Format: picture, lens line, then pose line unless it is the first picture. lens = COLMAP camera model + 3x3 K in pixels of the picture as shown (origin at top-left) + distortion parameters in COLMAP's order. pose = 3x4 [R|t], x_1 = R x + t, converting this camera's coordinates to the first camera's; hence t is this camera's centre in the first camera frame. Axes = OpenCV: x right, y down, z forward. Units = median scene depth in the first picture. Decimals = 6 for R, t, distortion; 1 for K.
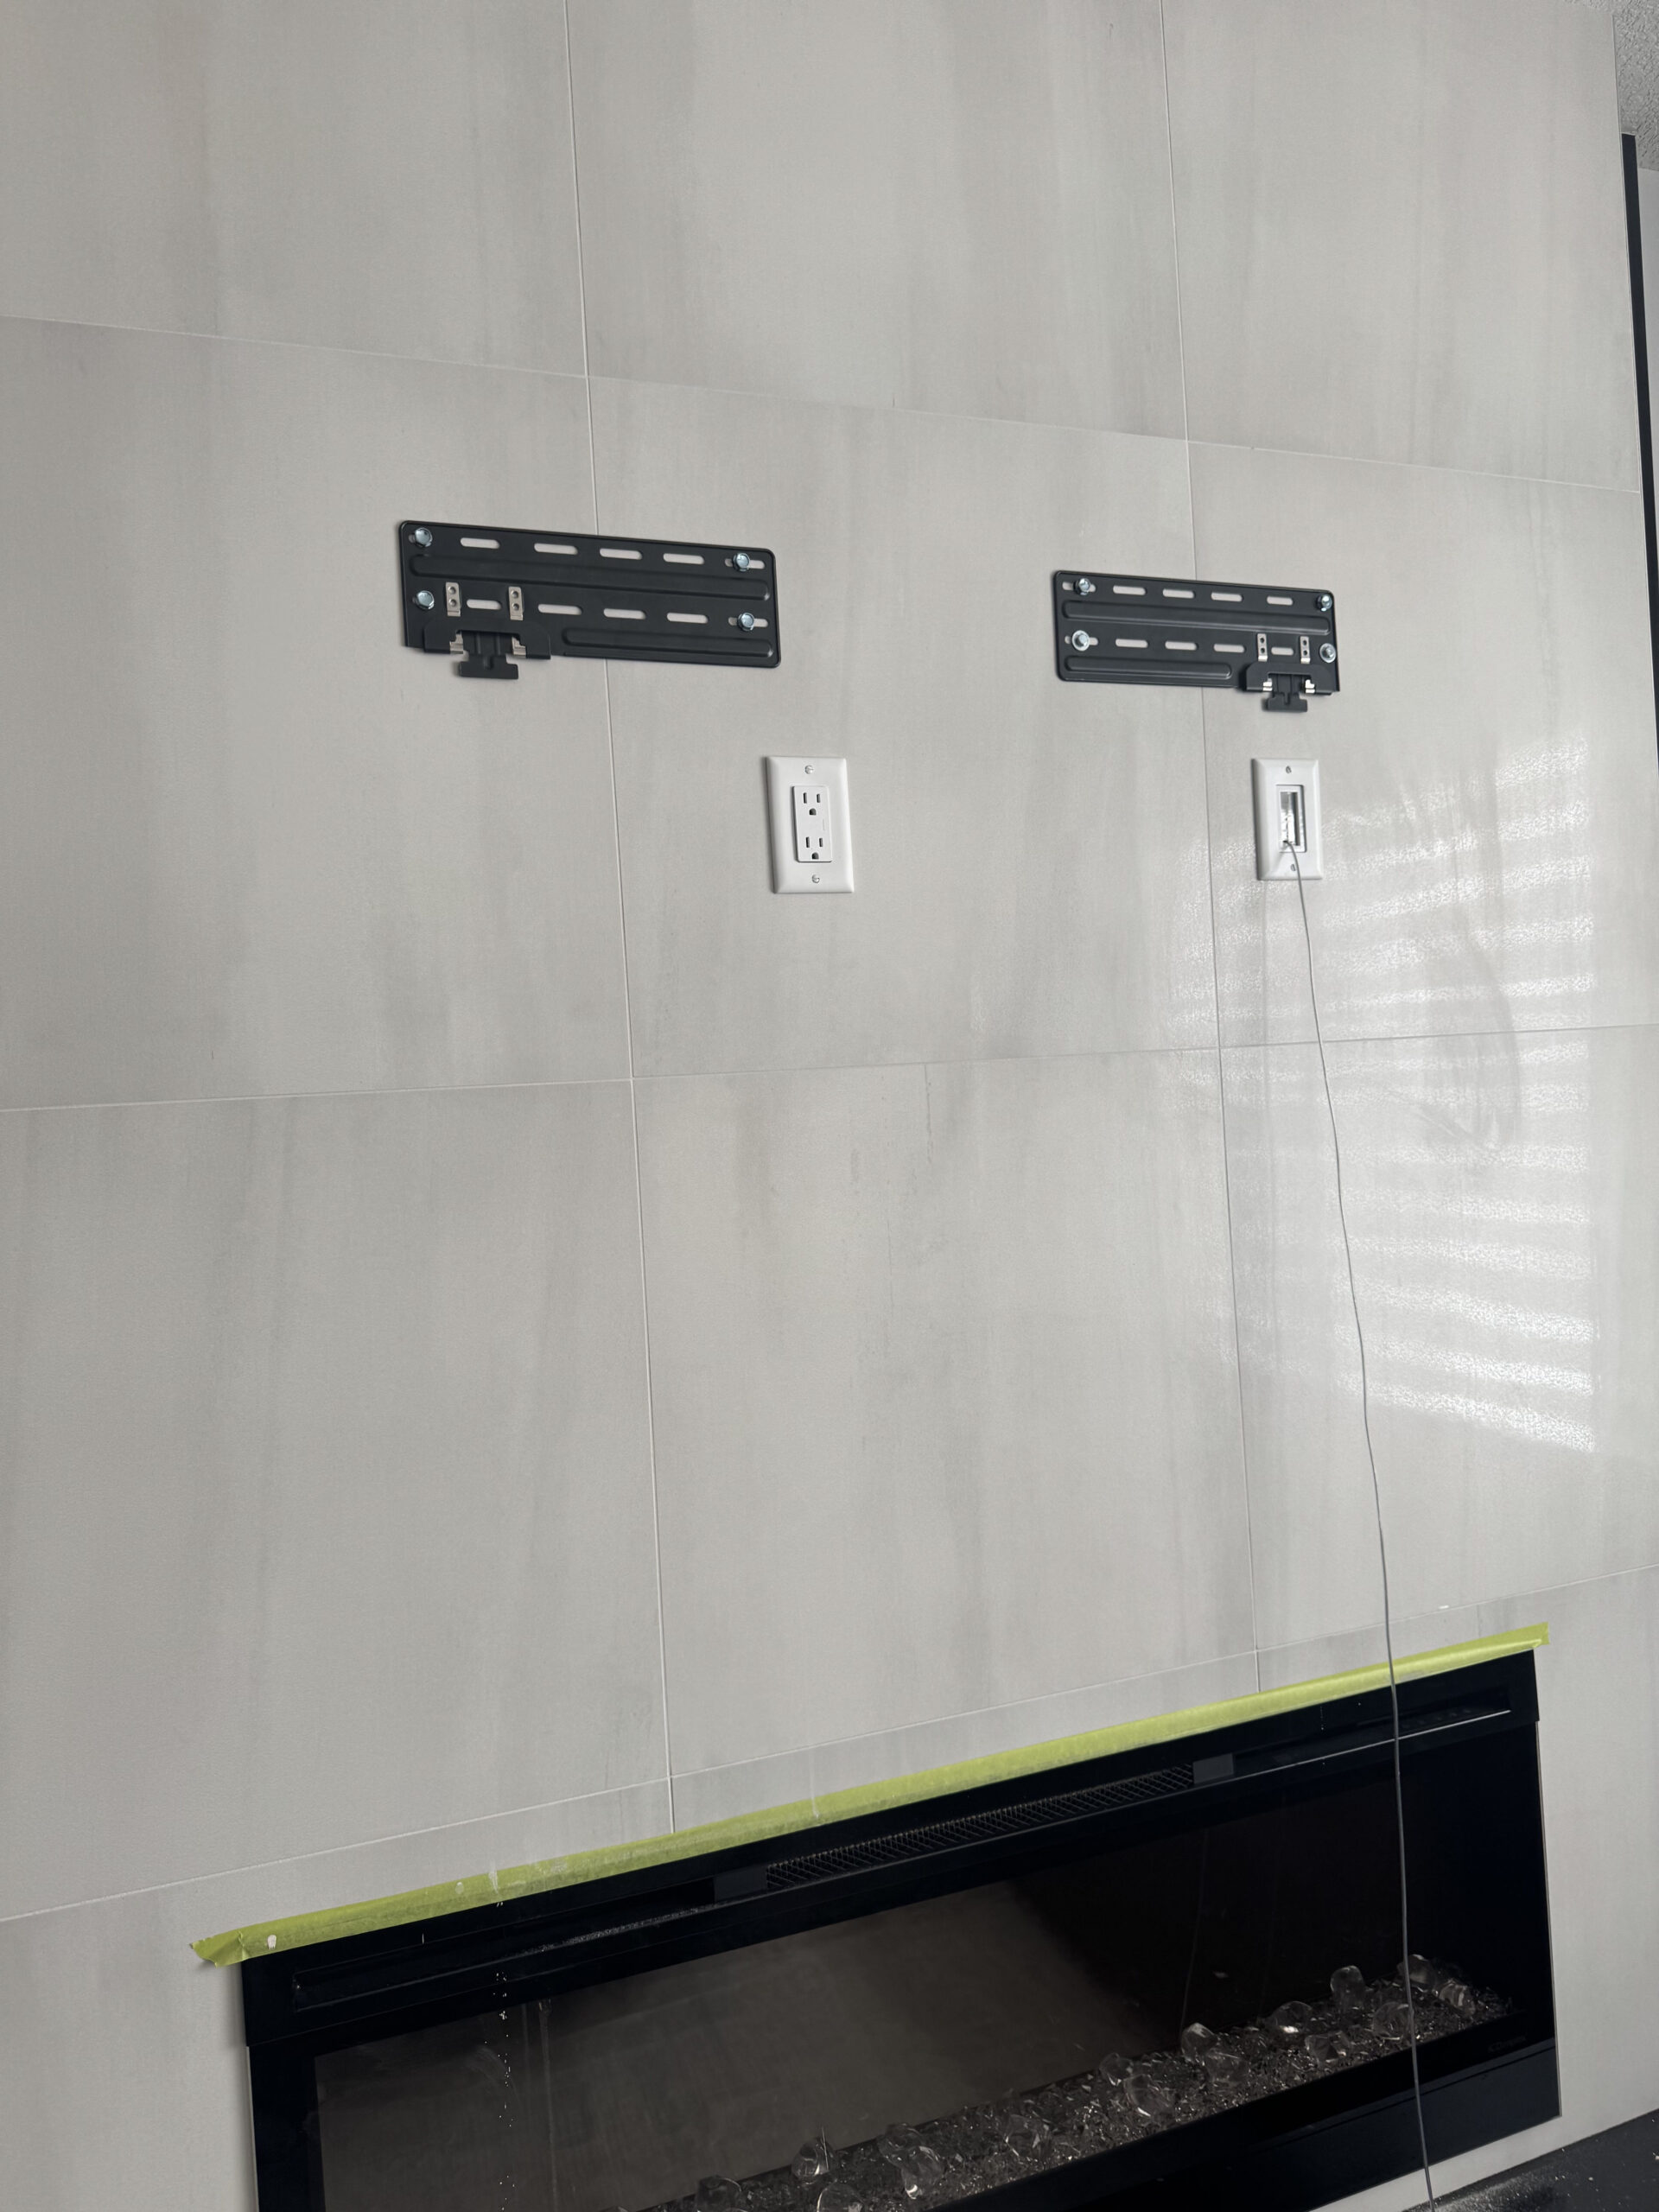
lens RADIAL K [[1533.6, 0, 808.5], [0, 1533.6, 1091.0], [0, 0, 1]] dist [0.028220, -0.005679]
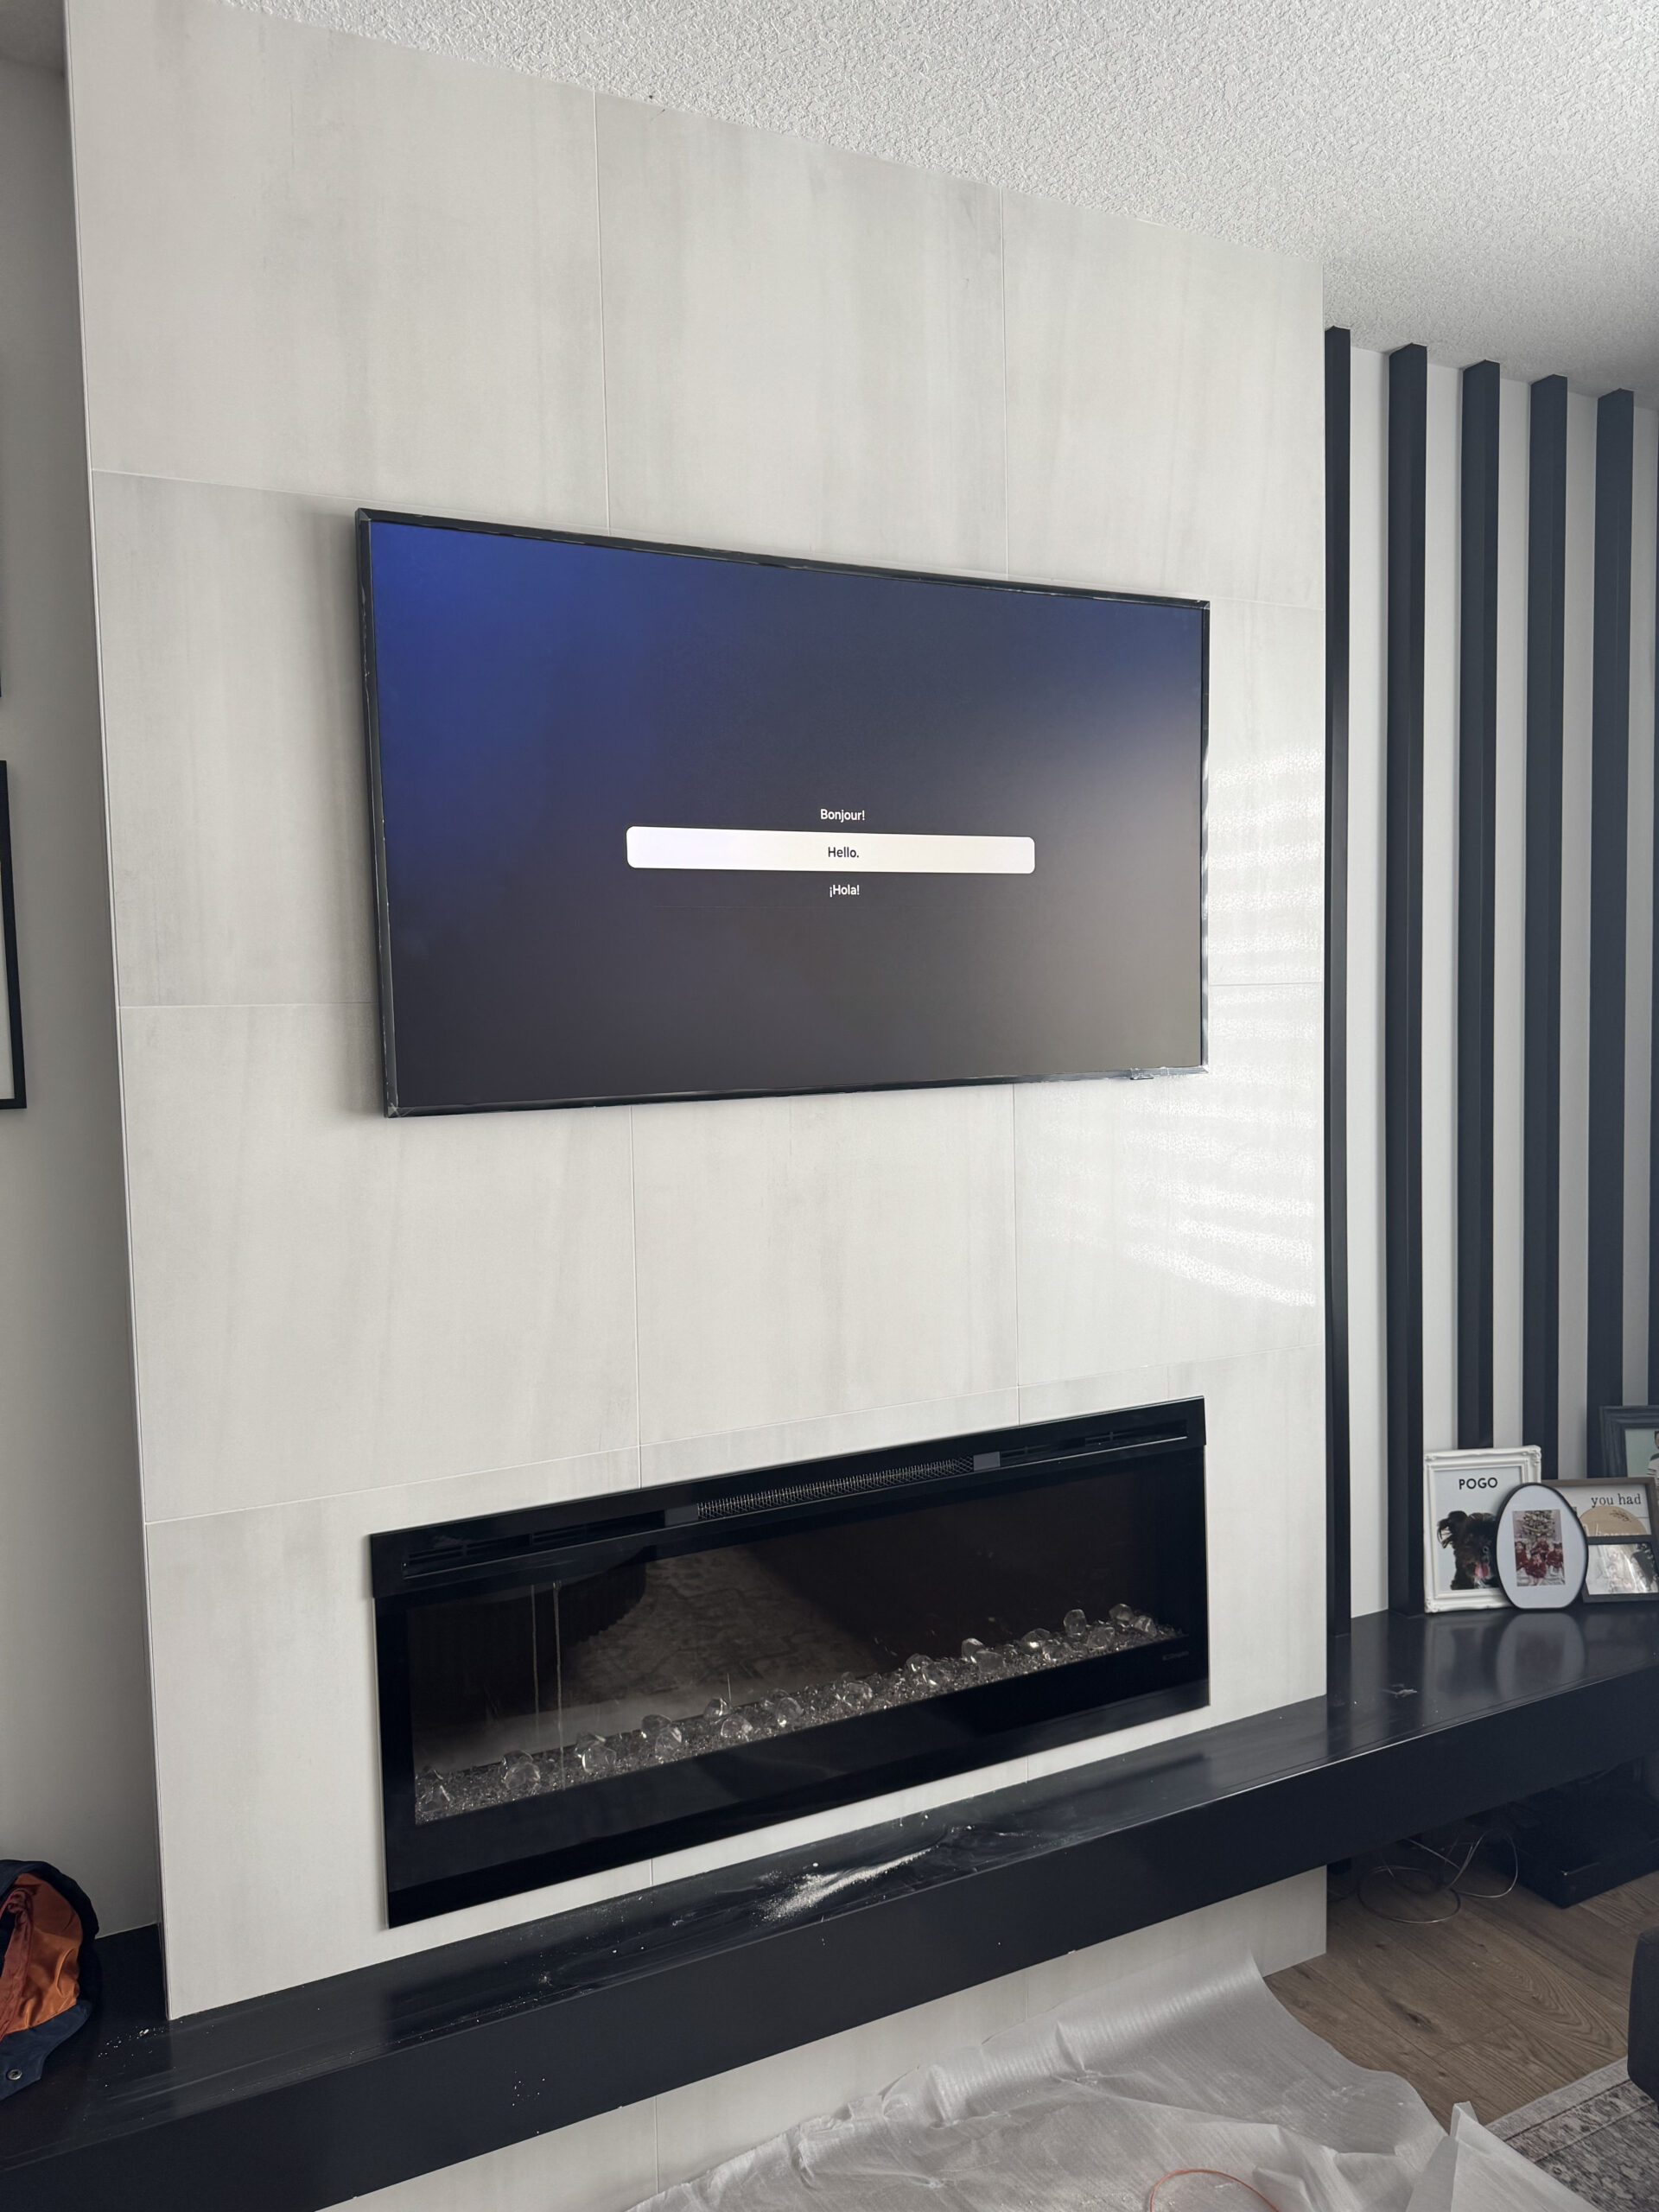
lens RADIAL K [[1533.6, 0, 824.6], [0, 1533.6, 1122.2], [0, 0, 1]] dist [0.028220, -0.005679]
pose [[0.995174, 0.027160, 0.094297, -0.050128], [-0.034449, 0.996470, 0.076550, -0.007247], [-0.091885, -0.079429, 0.992597, -0.460467]]
